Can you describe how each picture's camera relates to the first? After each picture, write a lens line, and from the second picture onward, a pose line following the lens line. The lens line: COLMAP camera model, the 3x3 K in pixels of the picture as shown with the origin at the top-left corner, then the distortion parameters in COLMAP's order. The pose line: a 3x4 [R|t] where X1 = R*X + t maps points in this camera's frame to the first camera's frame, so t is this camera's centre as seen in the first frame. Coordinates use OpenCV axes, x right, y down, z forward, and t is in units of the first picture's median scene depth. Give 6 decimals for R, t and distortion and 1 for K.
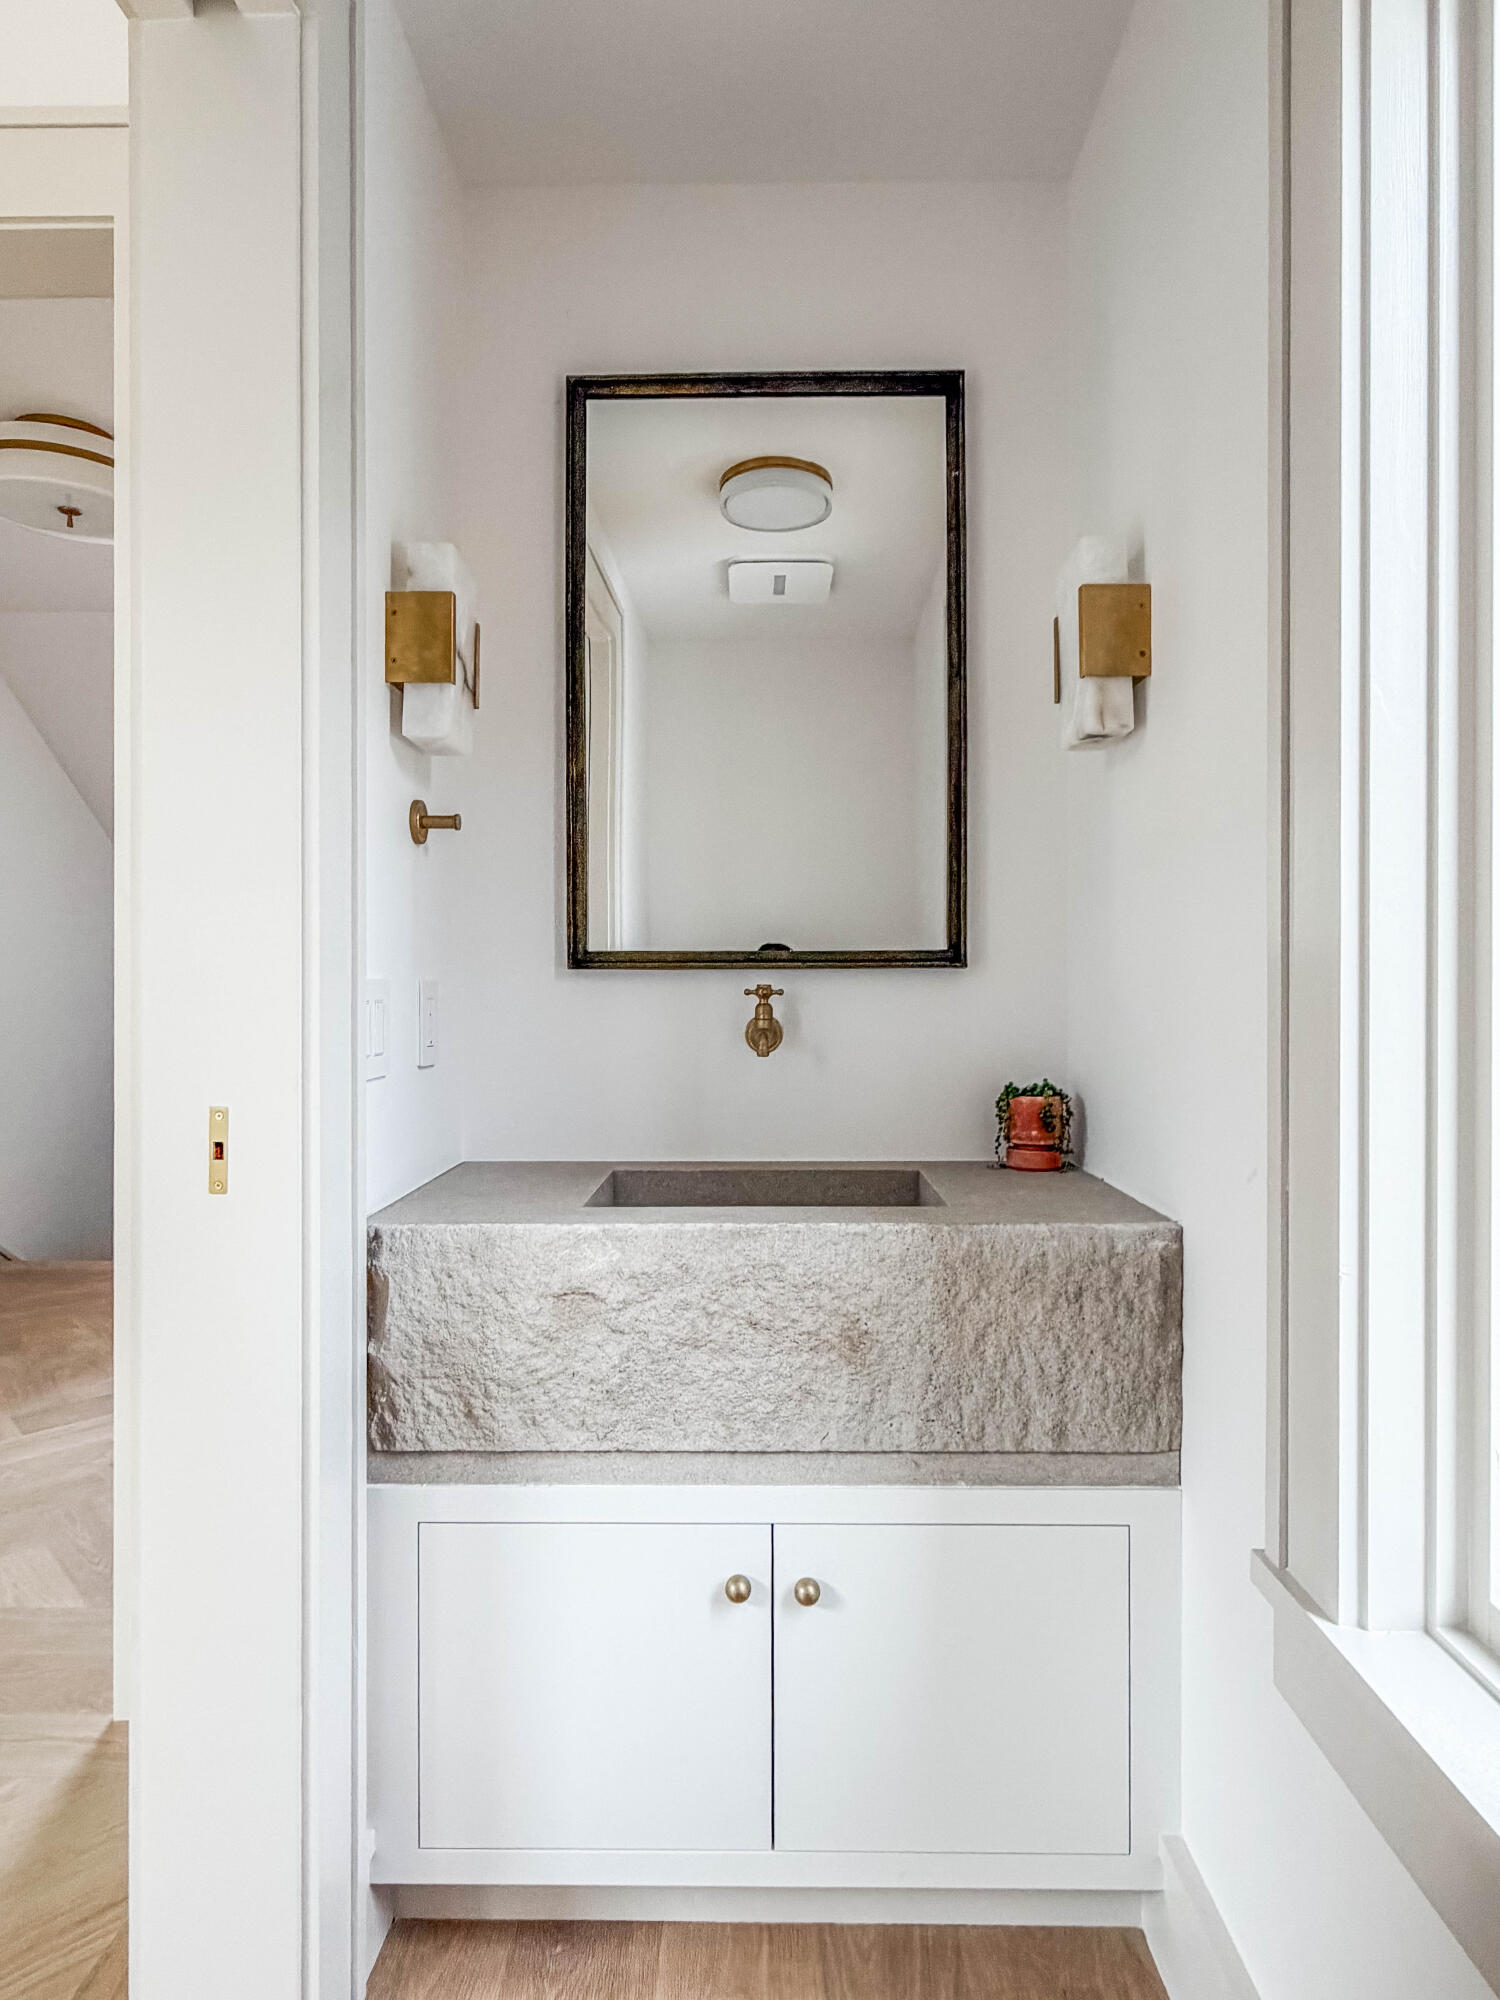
lens RADIAL K [[1118.3, 0, 750.0], [0, 1118.3, 1000.0], [0, 0, 1]] dist [0.002154, 0.001354]
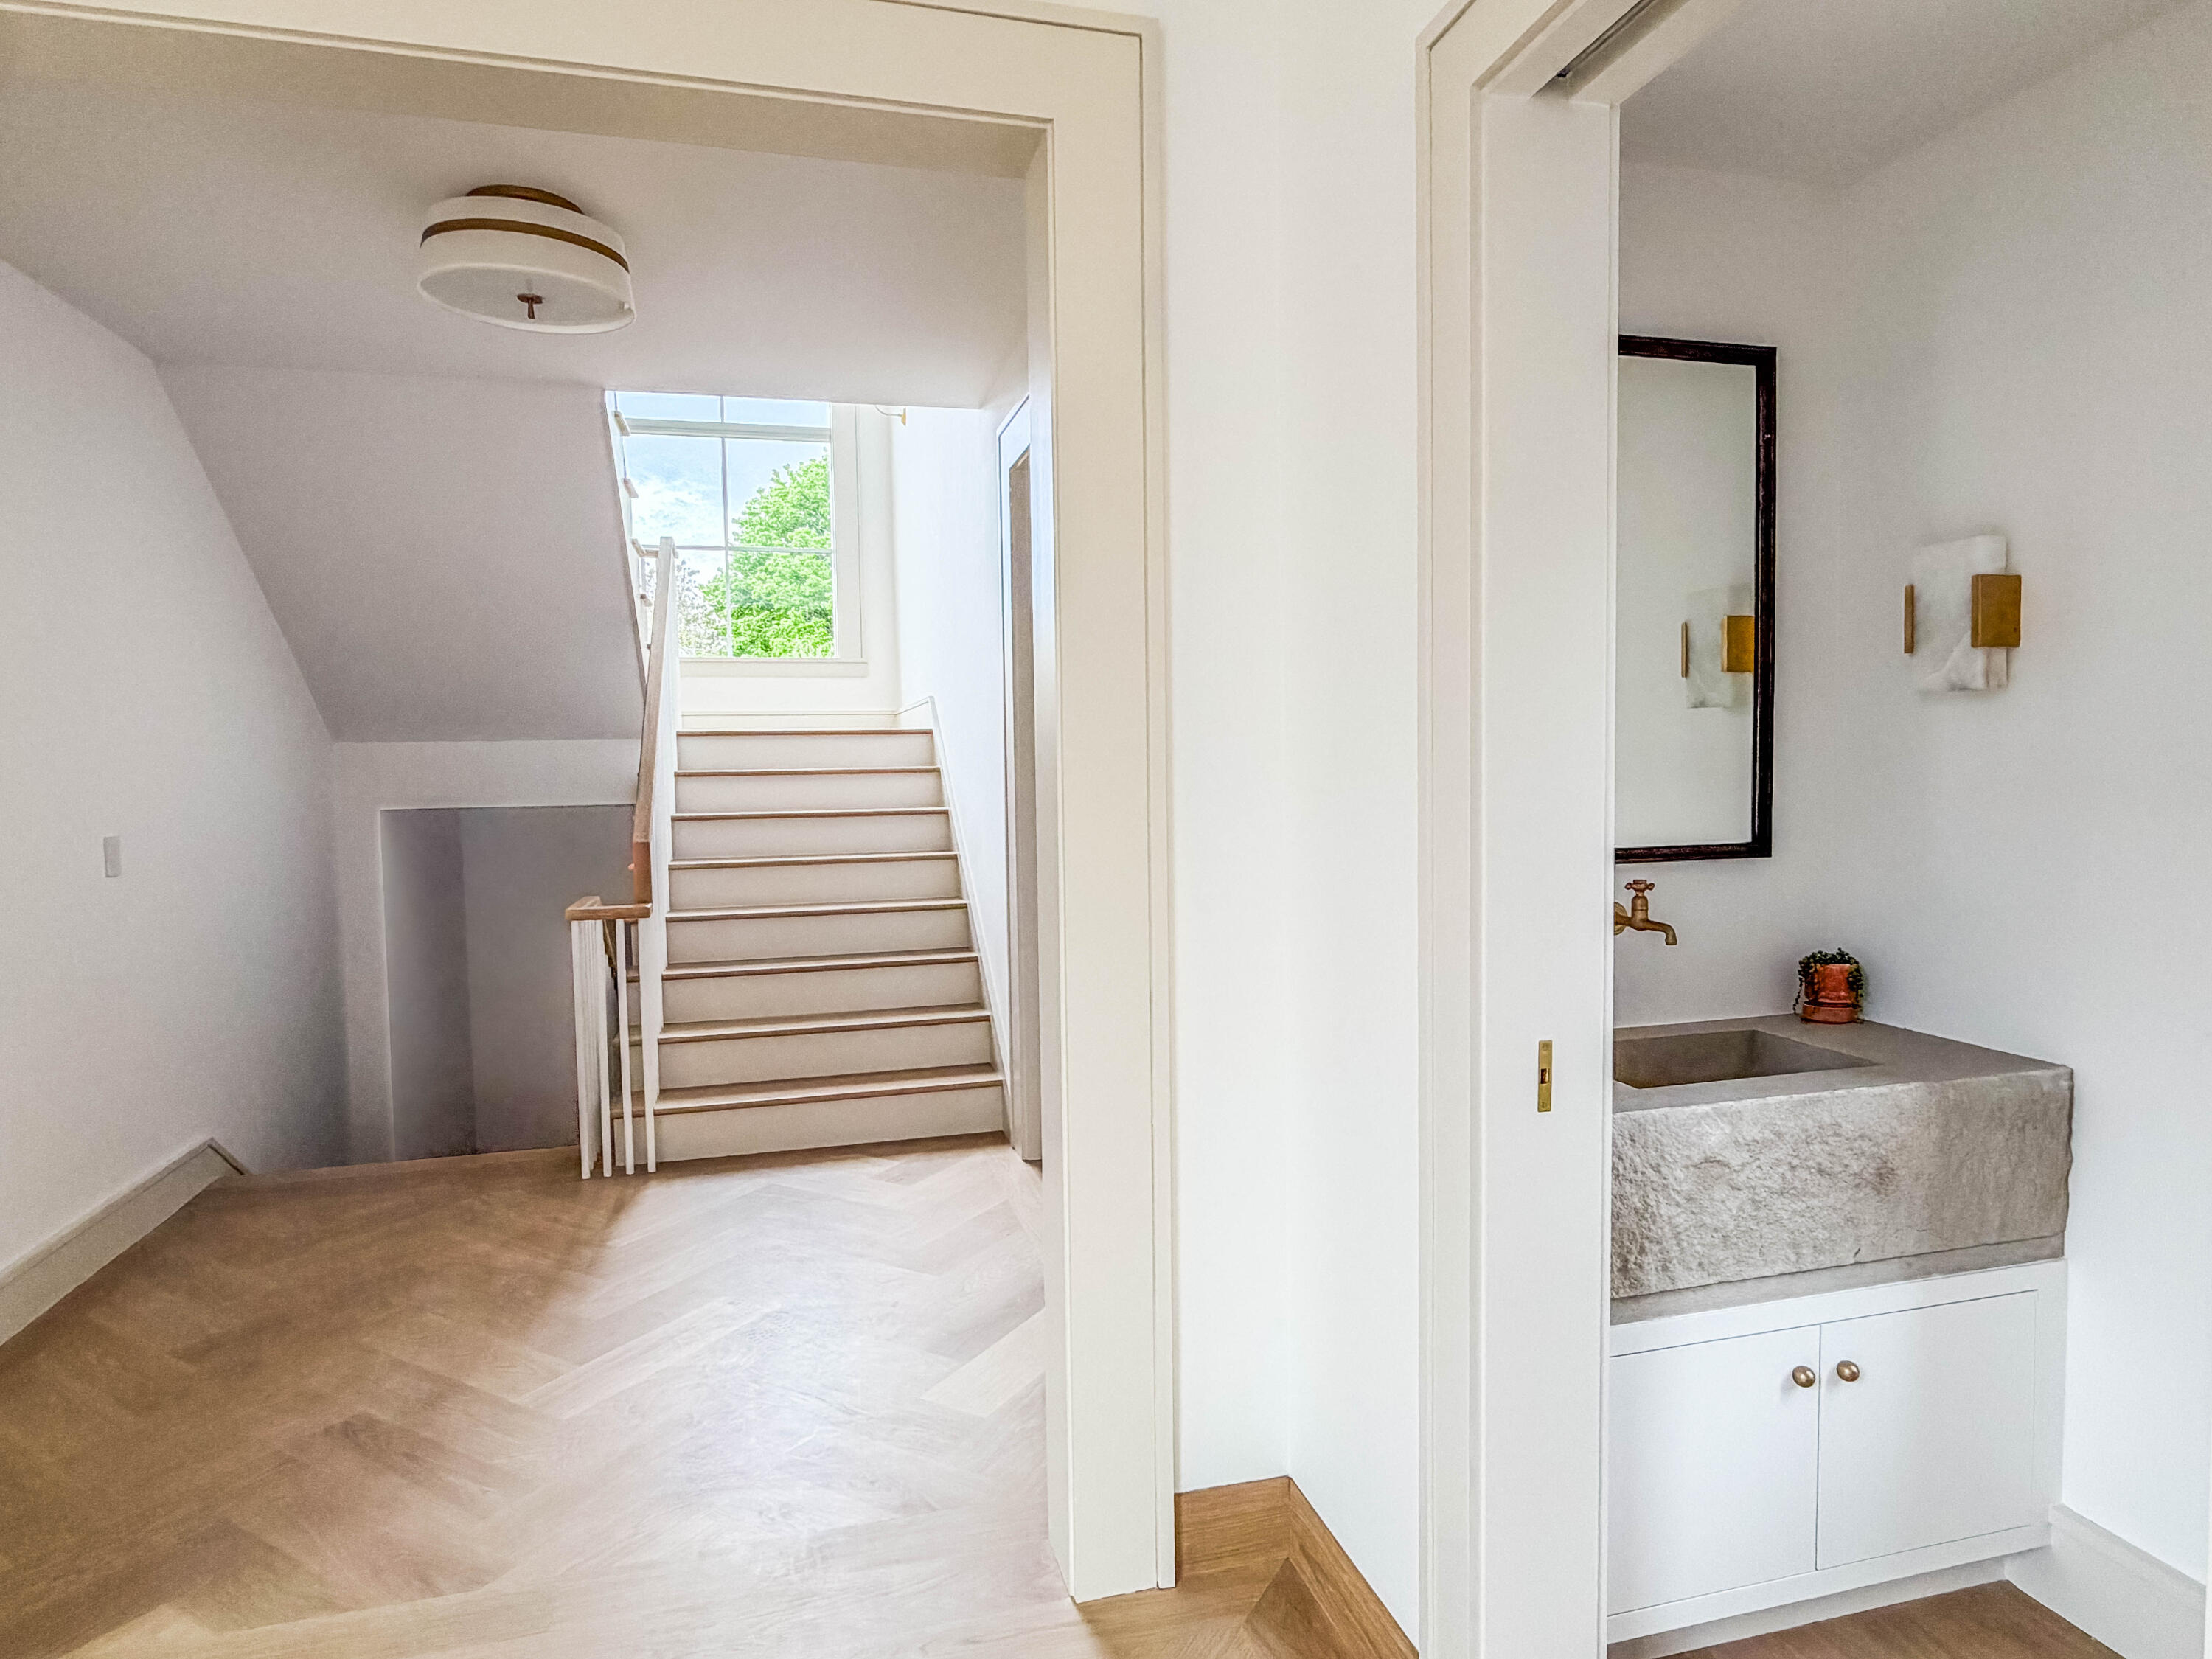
lens RADIAL K [[1271.7, 0, 1103.7], [0, 1271.7, 847.0], [0, 0, 1]] dist [0.001823, -0.000025]
pose [[0.962261, -0.032655, 0.270160, -1.151864], [0.017936, 0.998226, 0.056774, -0.174215], [-0.271535, -0.049786, 0.961140, -0.149856]]
